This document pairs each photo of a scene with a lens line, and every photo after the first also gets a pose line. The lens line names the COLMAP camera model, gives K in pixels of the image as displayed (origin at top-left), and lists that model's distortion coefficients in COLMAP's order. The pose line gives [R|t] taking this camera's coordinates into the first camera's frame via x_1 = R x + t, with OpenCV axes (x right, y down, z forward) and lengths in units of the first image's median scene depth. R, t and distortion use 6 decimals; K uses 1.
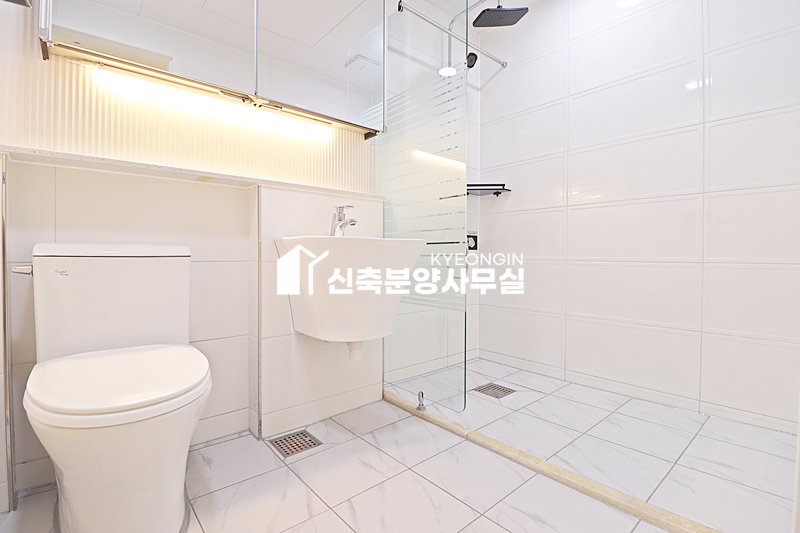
lens RADIAL K [[371.2, 0, 403.4], [0, 371.2, 259.1], [0, 0, 1]] dist [-0.002214, -0.013226]
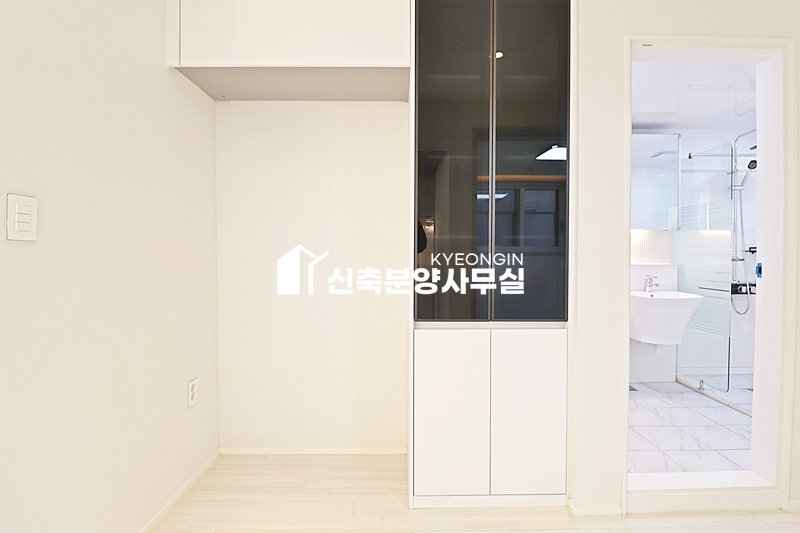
lens RADIAL K [[371.2, 0, 403.4], [0, 371.2, 259.1], [0, 0, 1]] dist [-0.002214, -0.013226]
pose [[0.745232, 0.007578, -0.666762, 0.150963], [-0.007366, 0.999968, 0.003132, -0.205125], [0.666765, 0.002577, 0.745264, -1.228168]]
